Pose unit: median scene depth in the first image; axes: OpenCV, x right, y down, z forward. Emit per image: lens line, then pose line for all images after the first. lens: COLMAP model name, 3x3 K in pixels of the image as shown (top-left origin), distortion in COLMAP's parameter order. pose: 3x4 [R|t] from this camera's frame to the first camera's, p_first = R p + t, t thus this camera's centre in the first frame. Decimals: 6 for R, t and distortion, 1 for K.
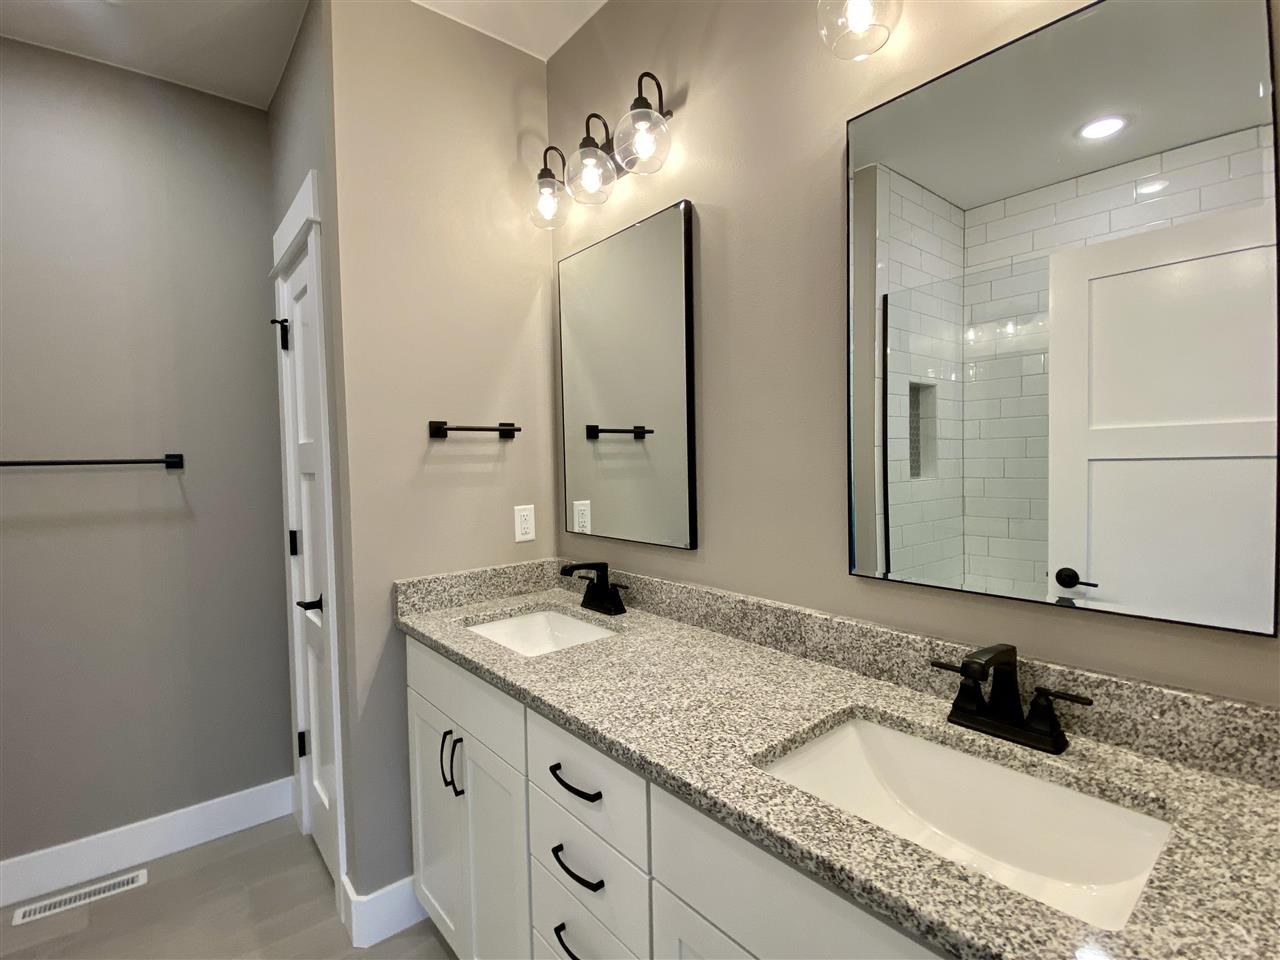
lens RADIAL K [[602.1, 0, 649.8], [0, 602.1, 481.2], [0, 0, 1]] dist [-0.004945, -0.000854]
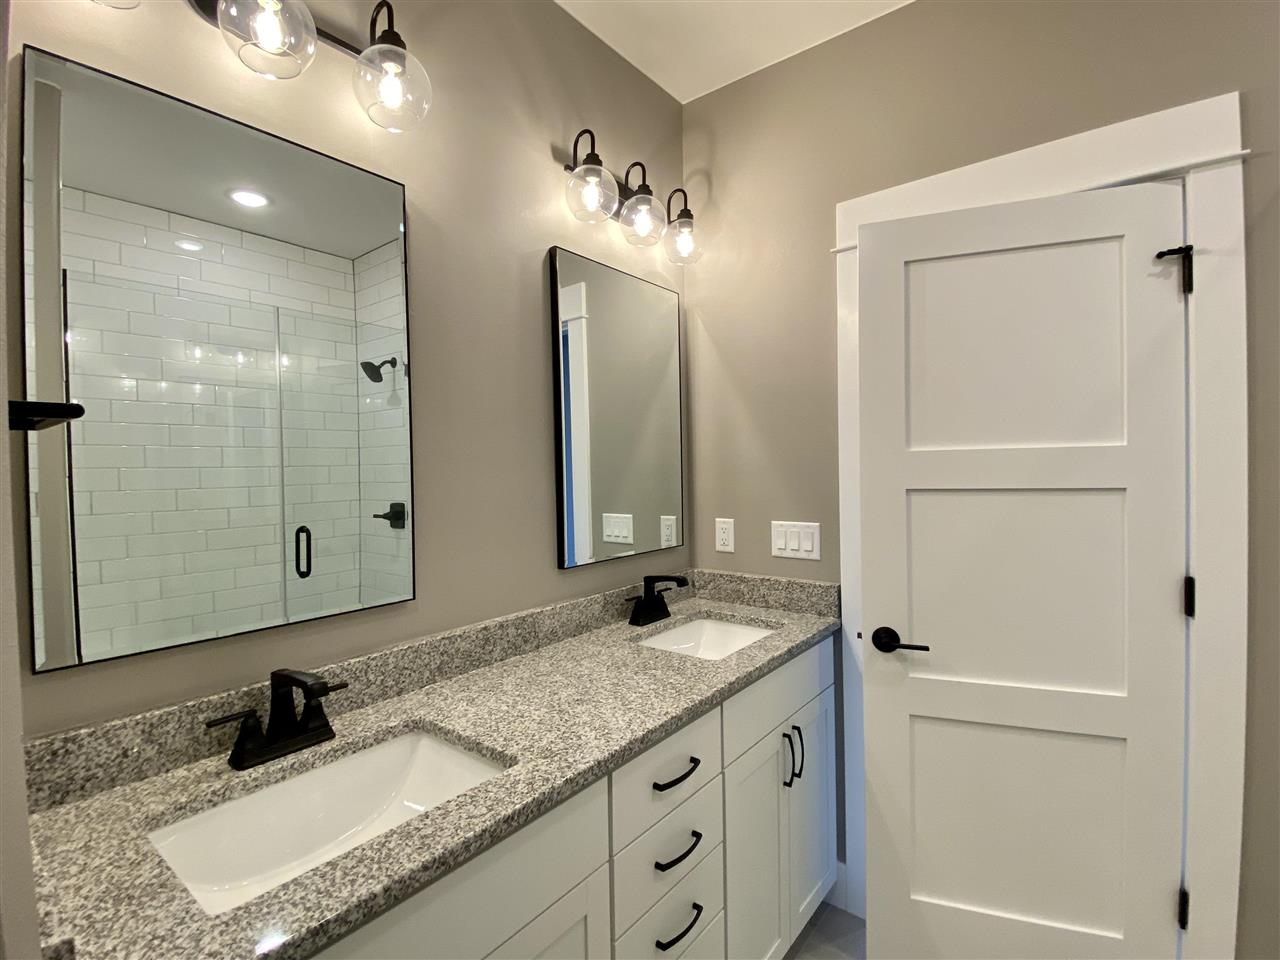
lens RADIAL K [[602.1, 0, 649.8], [0, 602.1, 481.2], [0, 0, 1]] dist [-0.004945, -0.000854]
pose [[-0.204605, -0.012051, 0.978770, -0.564535], [0.059790, 0.997903, 0.024785, -0.035538], [-0.977017, 0.063592, -0.203456, 0.580679]]
